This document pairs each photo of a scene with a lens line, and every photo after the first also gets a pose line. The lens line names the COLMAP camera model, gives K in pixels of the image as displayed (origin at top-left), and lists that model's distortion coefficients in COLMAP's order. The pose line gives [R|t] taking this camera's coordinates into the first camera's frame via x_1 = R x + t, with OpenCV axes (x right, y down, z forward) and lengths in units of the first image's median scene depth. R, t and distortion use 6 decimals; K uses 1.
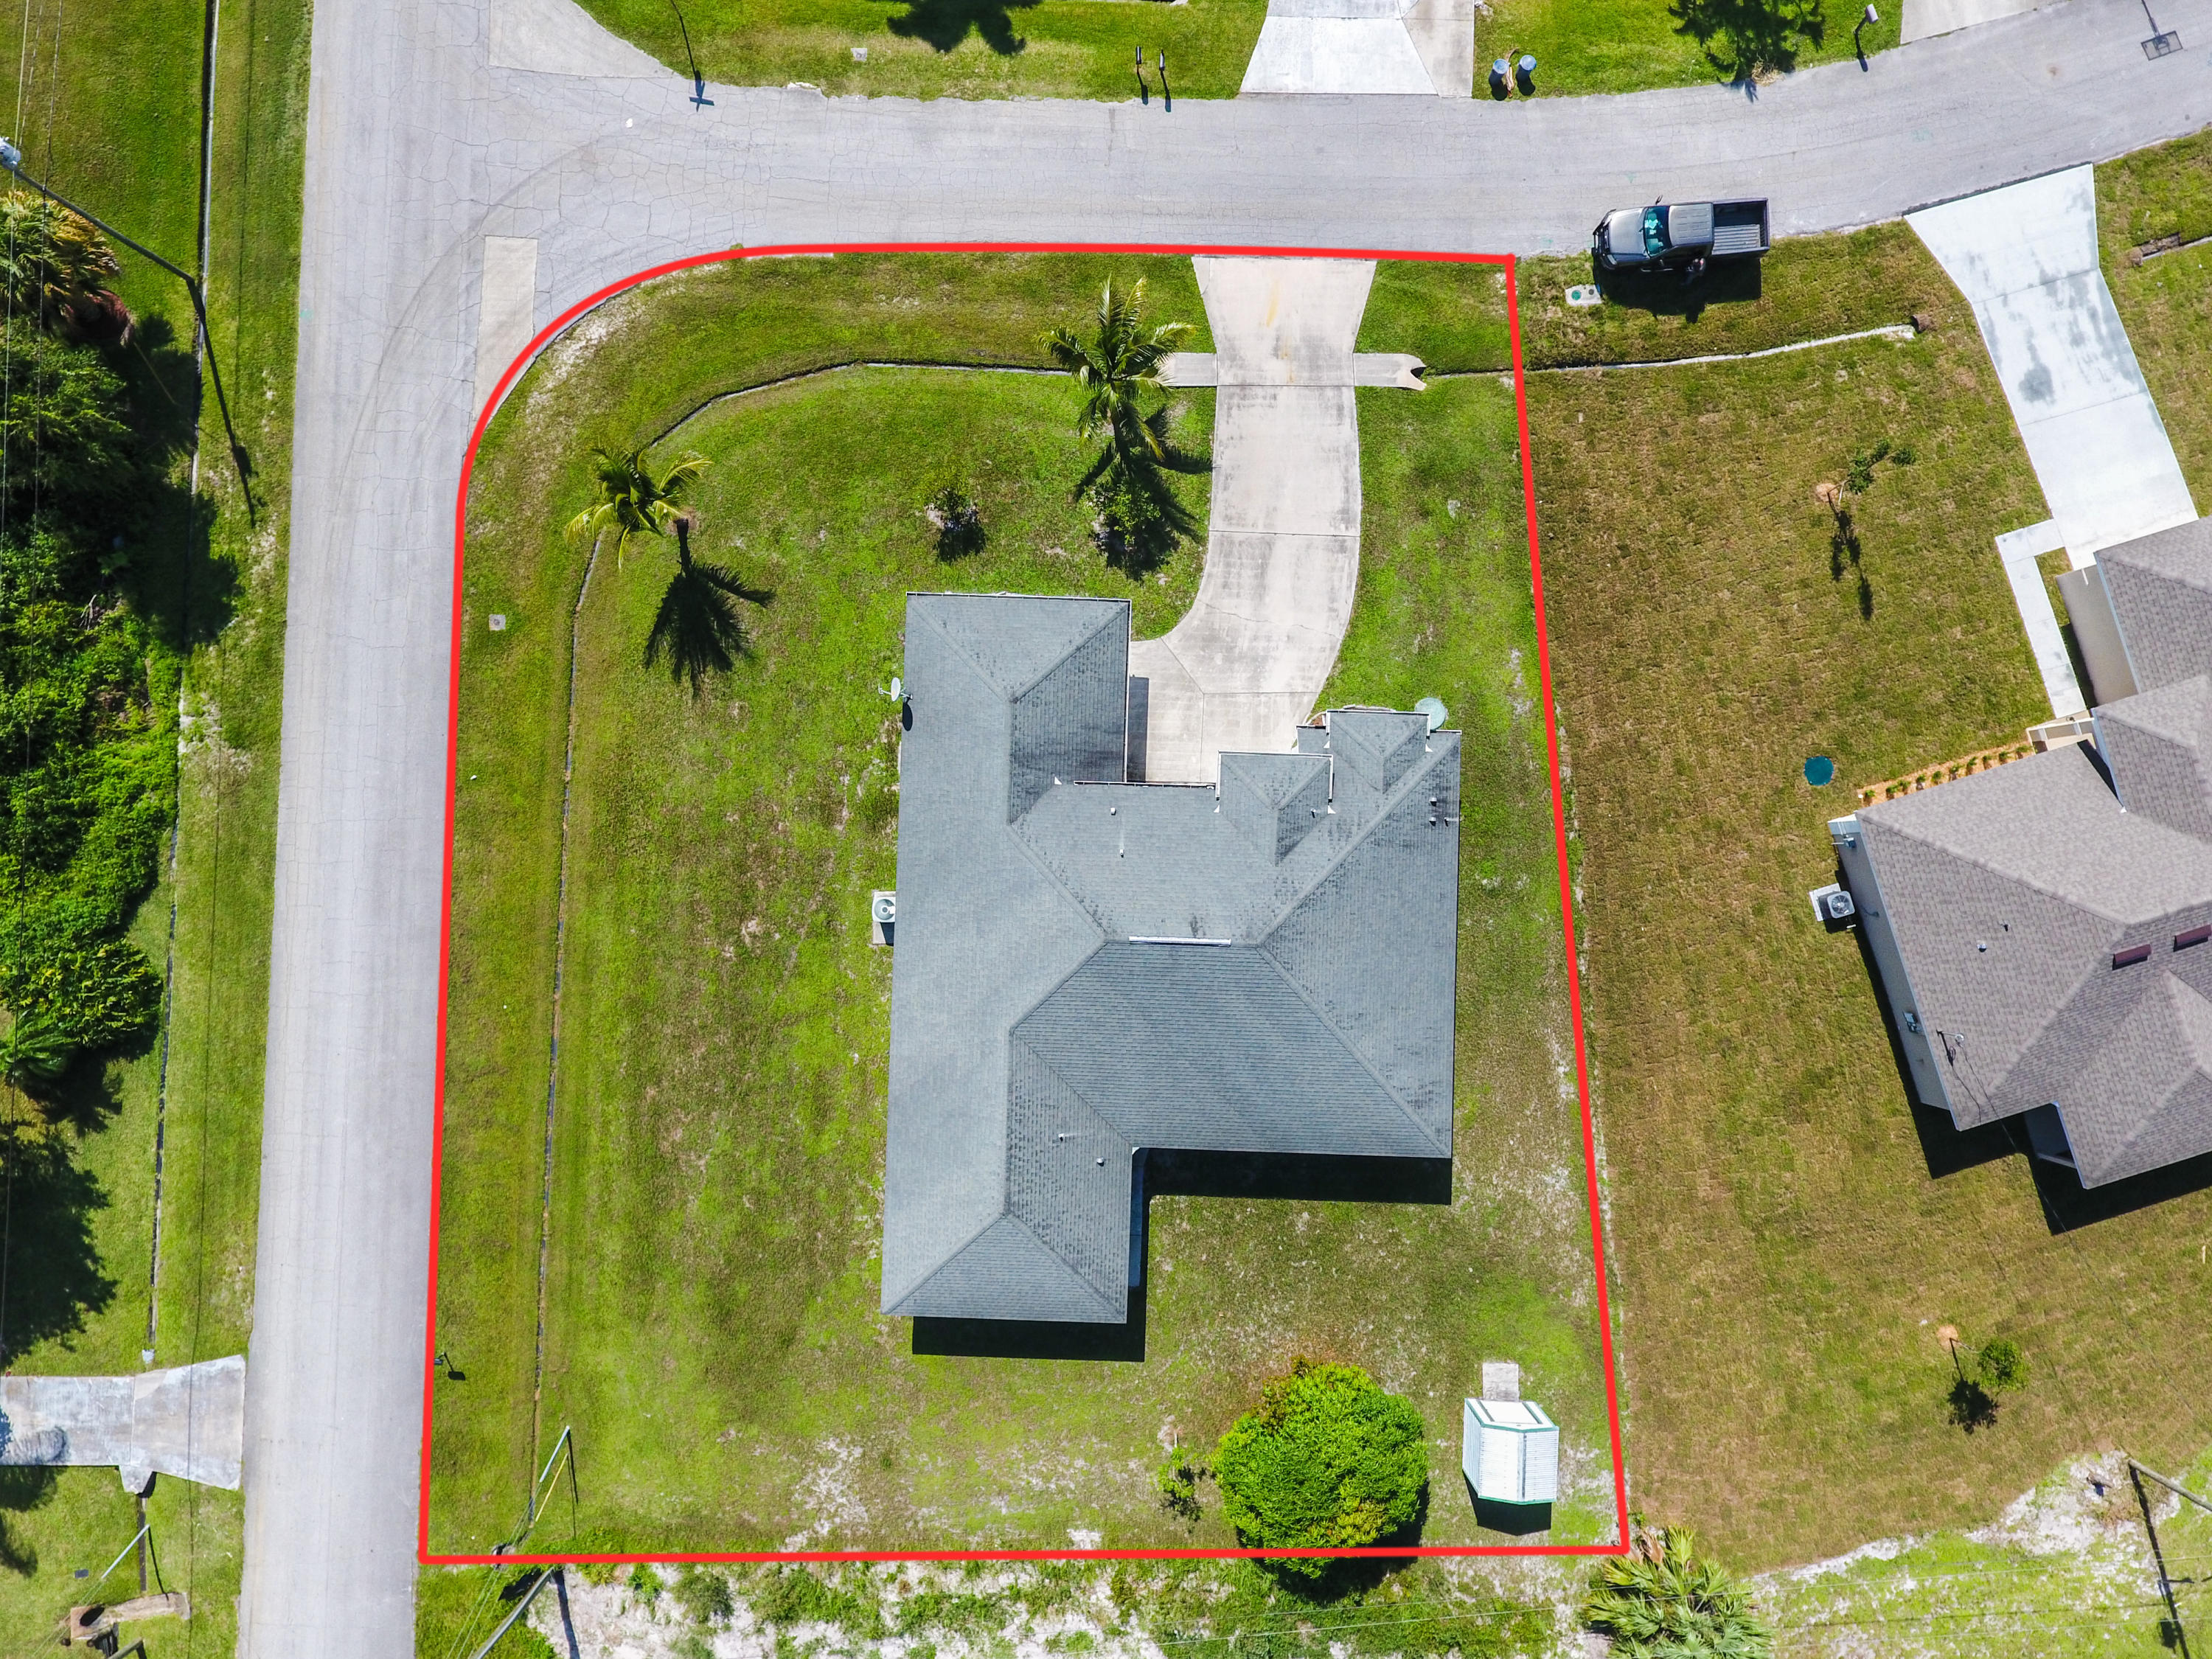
lens RADIAL K [[1298.1, 0, 1096.4], [0, 1298.1, 835.4], [0, 0, 1]] dist [-0.001551, -0.000917]
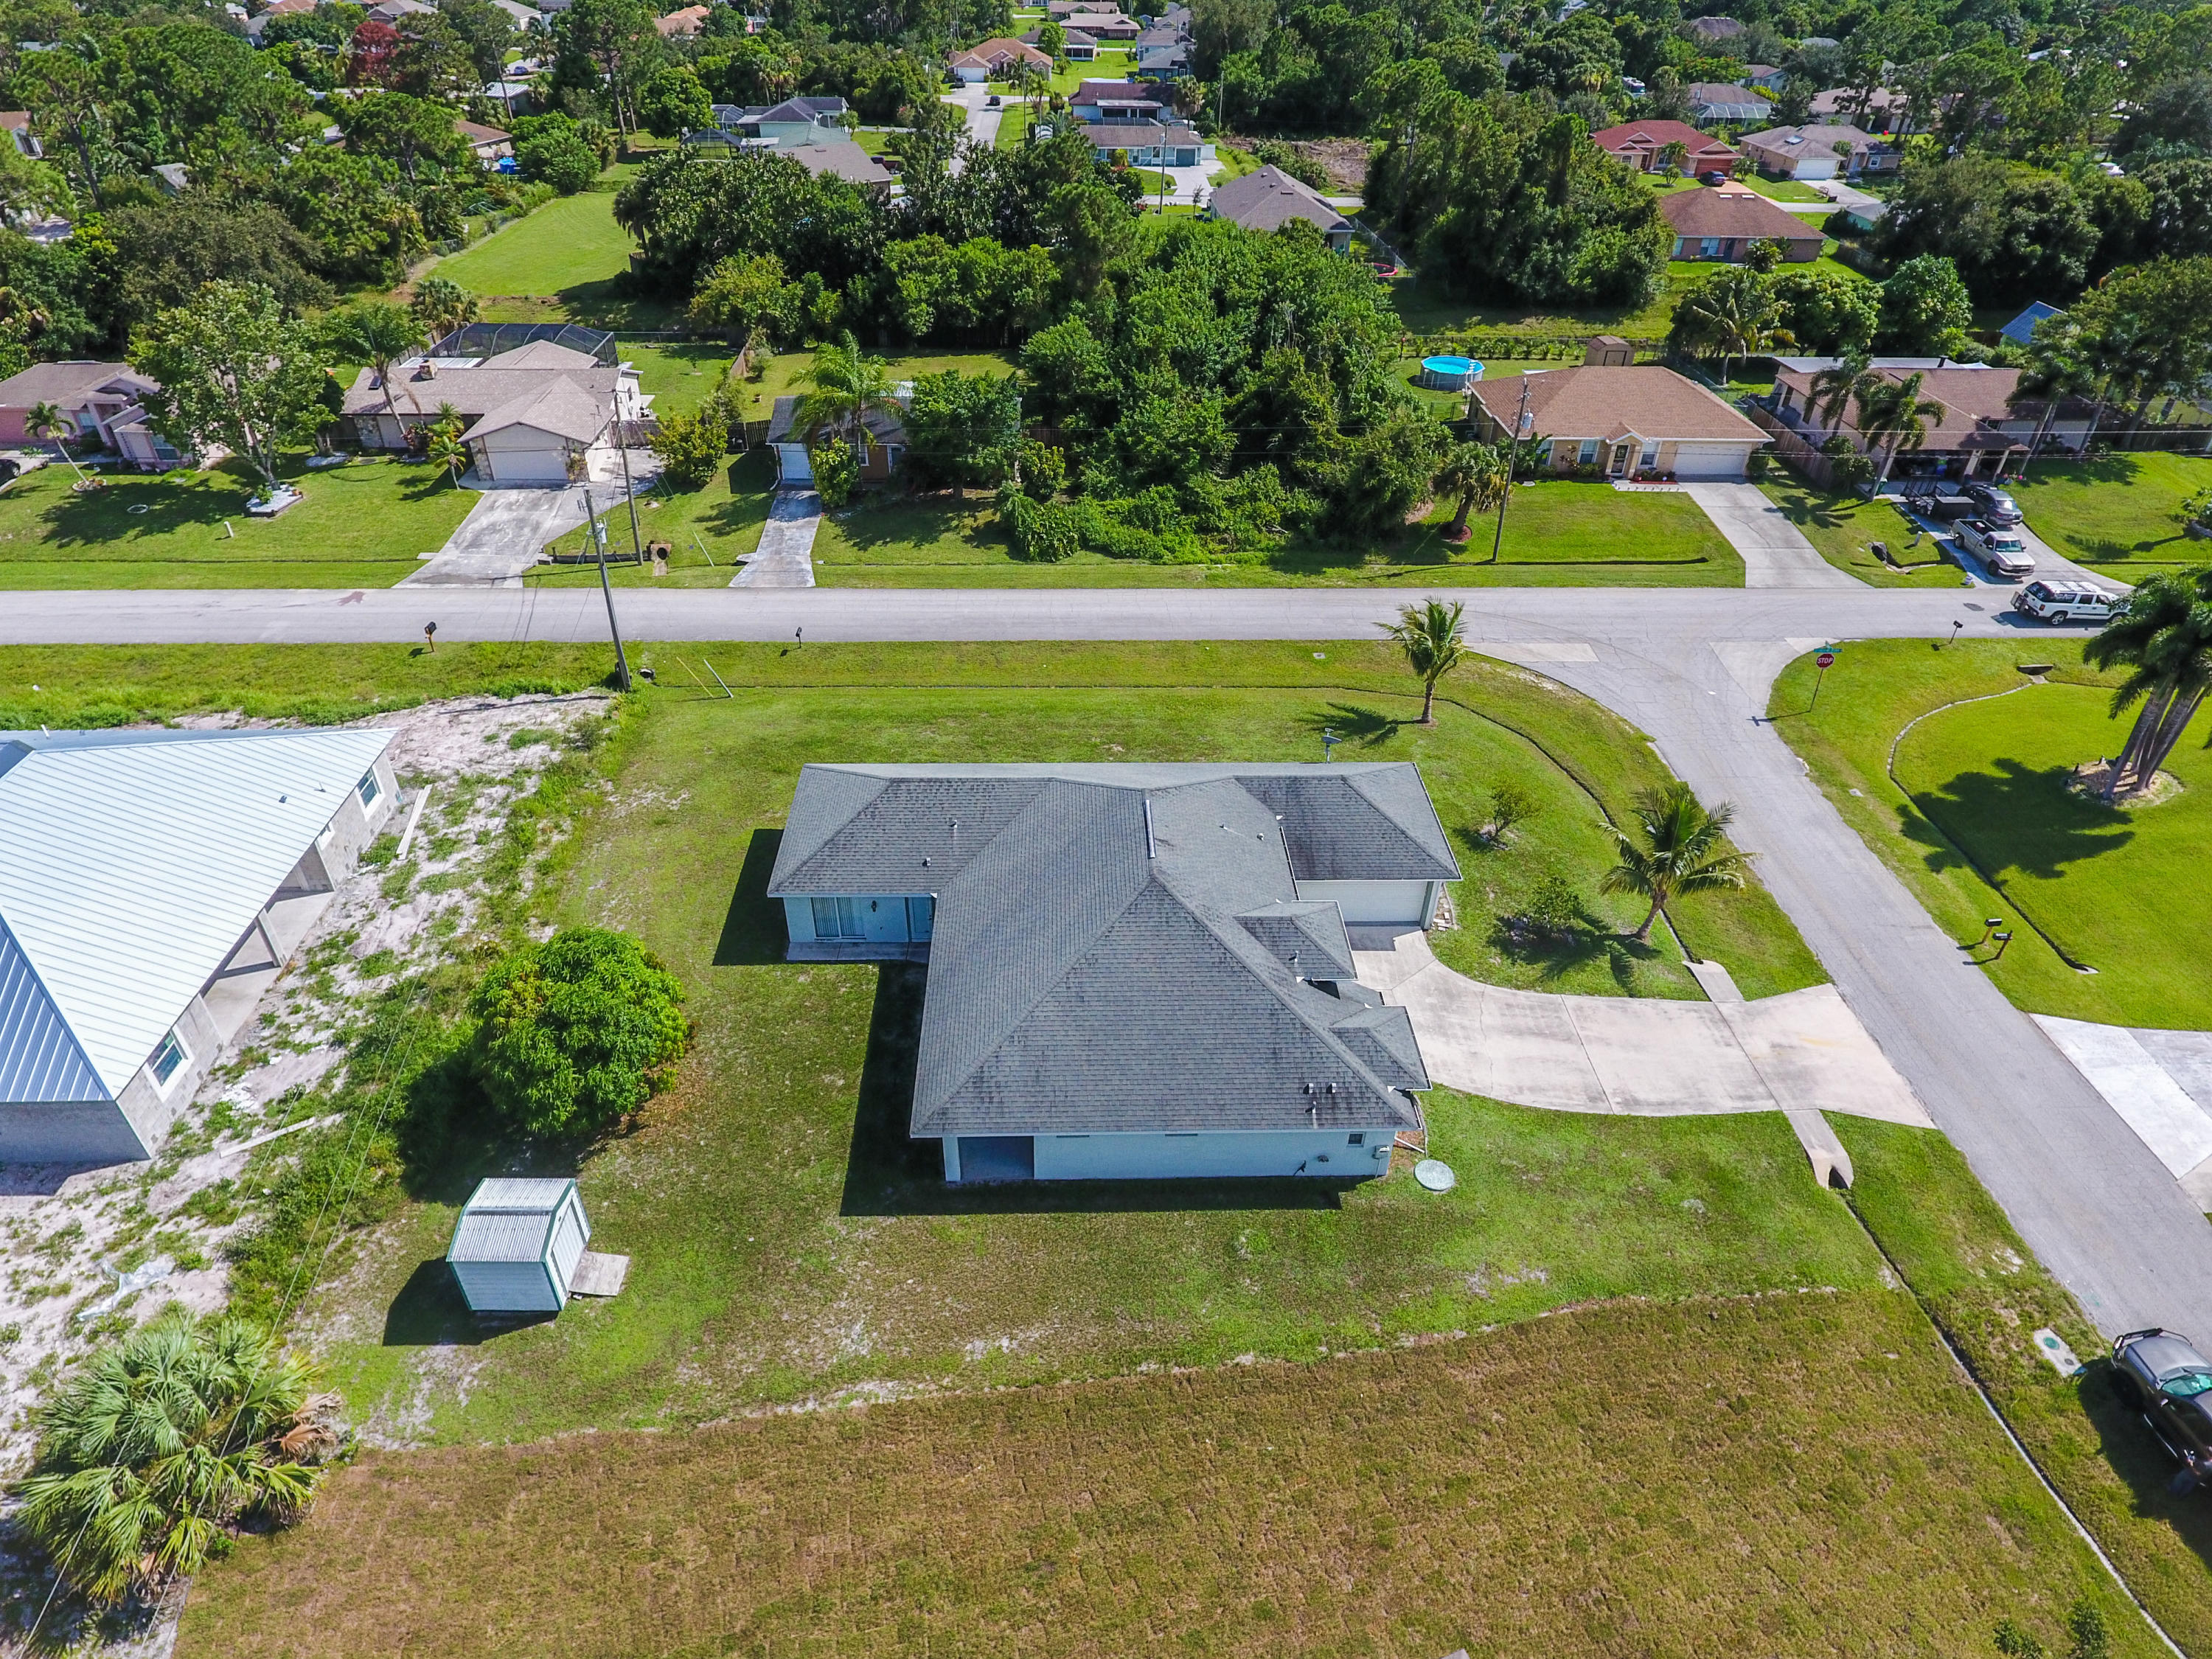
lens RADIAL K [[1298.1, 0, 1096.5], [0, 1298.1, 836.9], [0, 0, 1]] dist [-0.001551, -0.000917]
pose [[0.059940, 0.588086, -0.806574, 0.782087], [-0.998106, 0.046505, -0.040267, 0.143802], [0.013829, 0.807460, 0.589760, 0.336636]]
